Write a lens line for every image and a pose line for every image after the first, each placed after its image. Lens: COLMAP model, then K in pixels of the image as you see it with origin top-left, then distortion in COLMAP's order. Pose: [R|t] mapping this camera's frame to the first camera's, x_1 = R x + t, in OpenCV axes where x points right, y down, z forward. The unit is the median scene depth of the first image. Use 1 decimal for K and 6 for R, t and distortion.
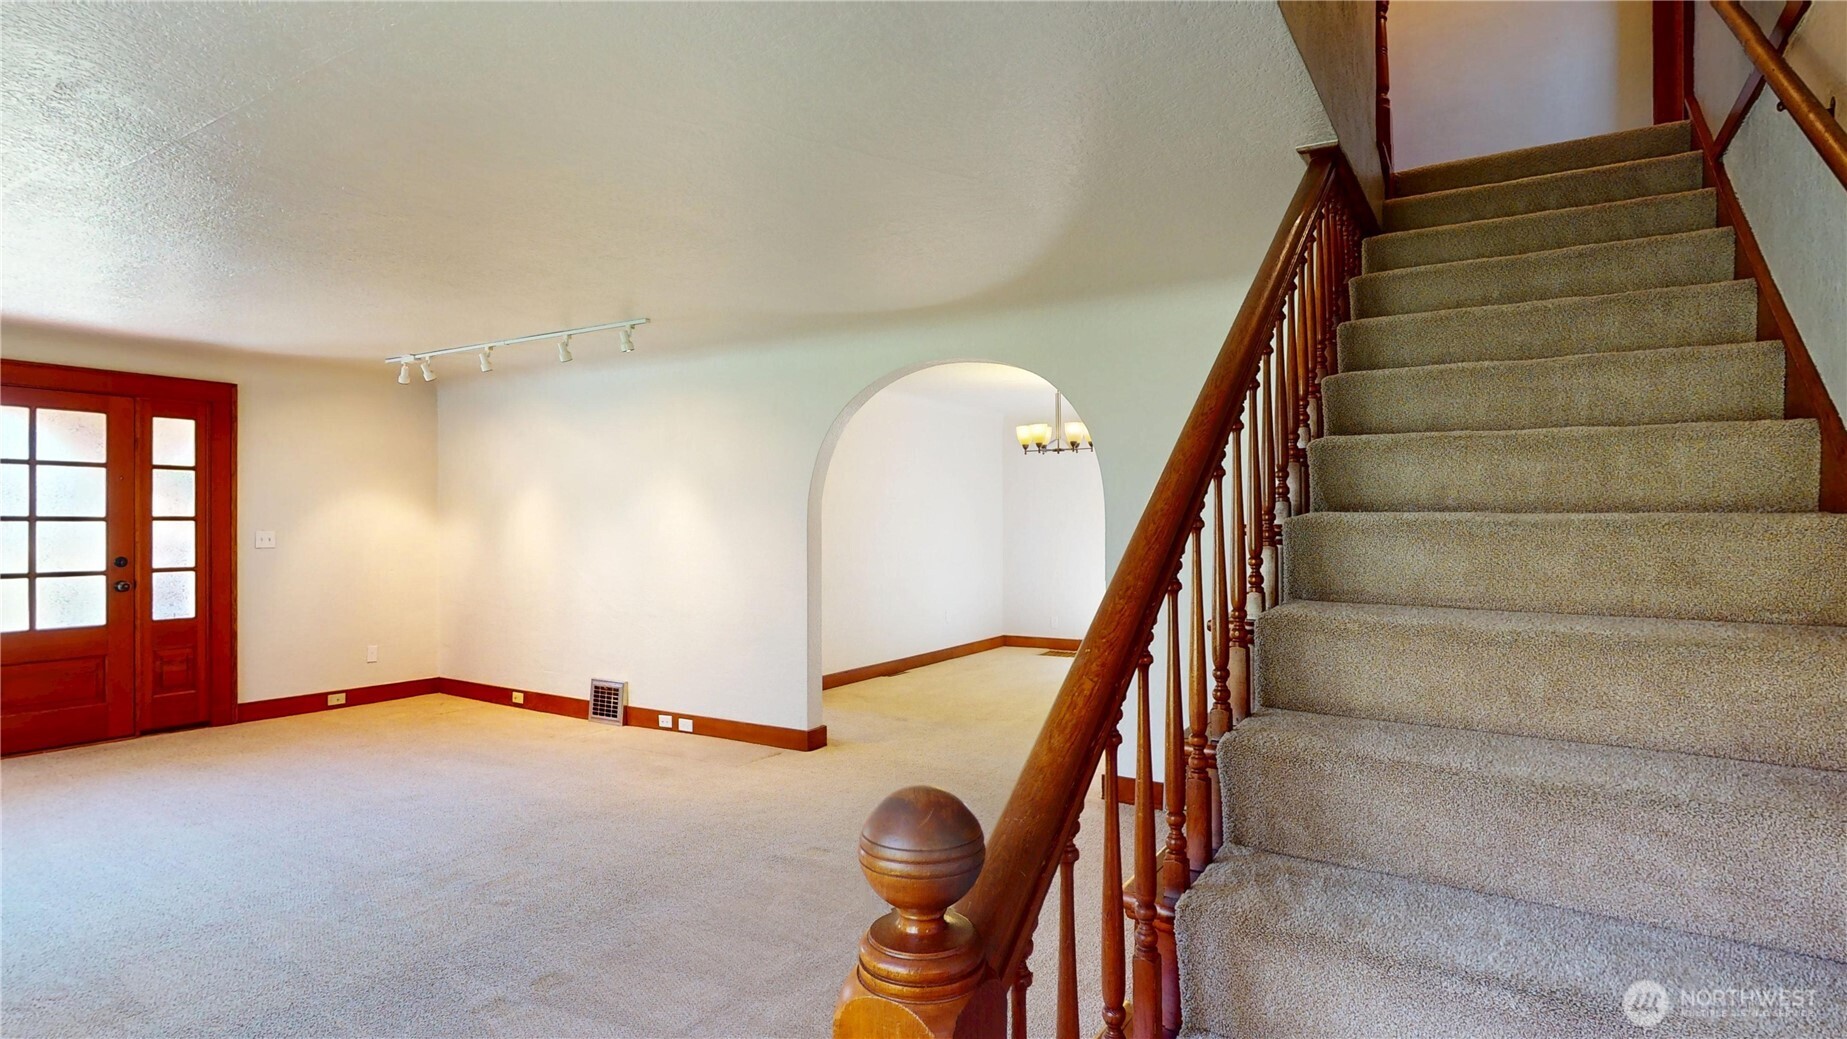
lens RADIAL K [[948.9, 0, 927.9], [0, 948.9, 523.5], [0, 0, 1]] dist [0.002737, 0.000260]
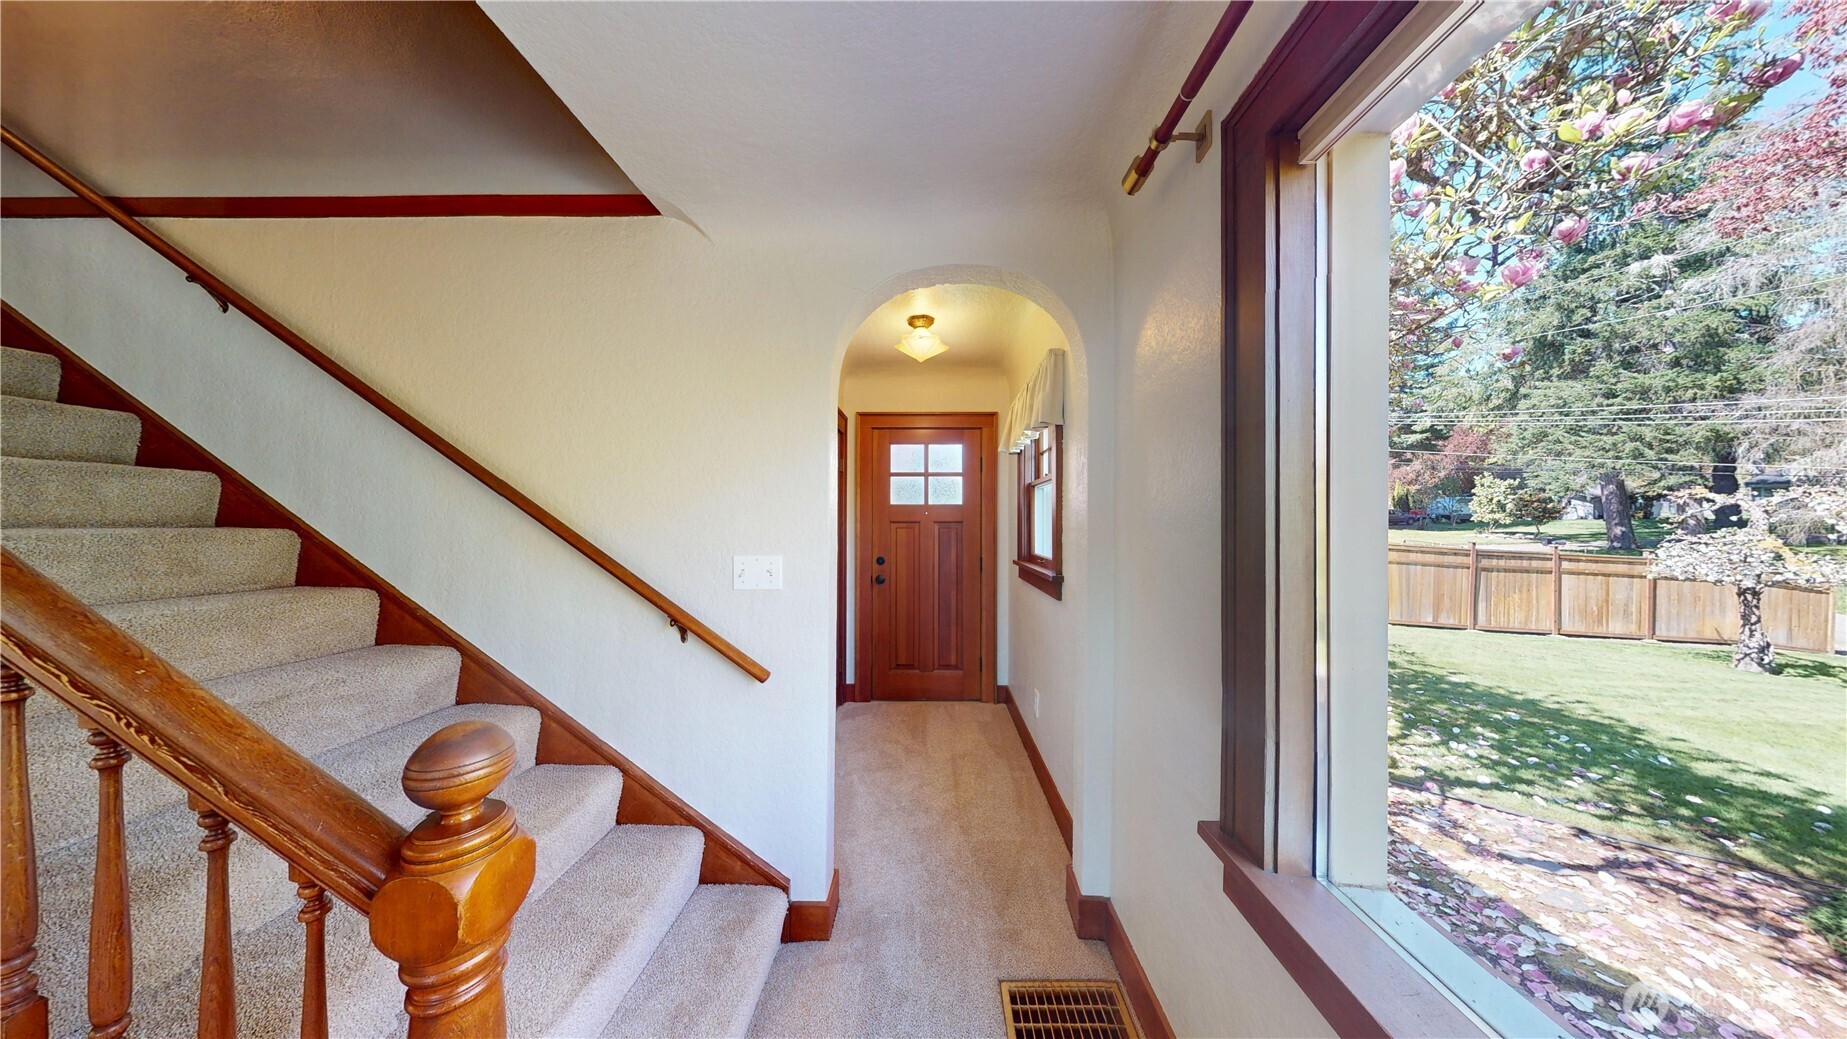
lens RADIAL K [[948.9, 0, 927.9], [0, 948.9, 523.5], [0, 0, 1]] dist [0.002737, 0.000260]
pose [[-0.535319, -0.008026, 0.844612, -1.077733], [0.002960, 0.999931, 0.011378, -0.031181], [-0.844645, 0.008591, -0.535258, 0.761957]]
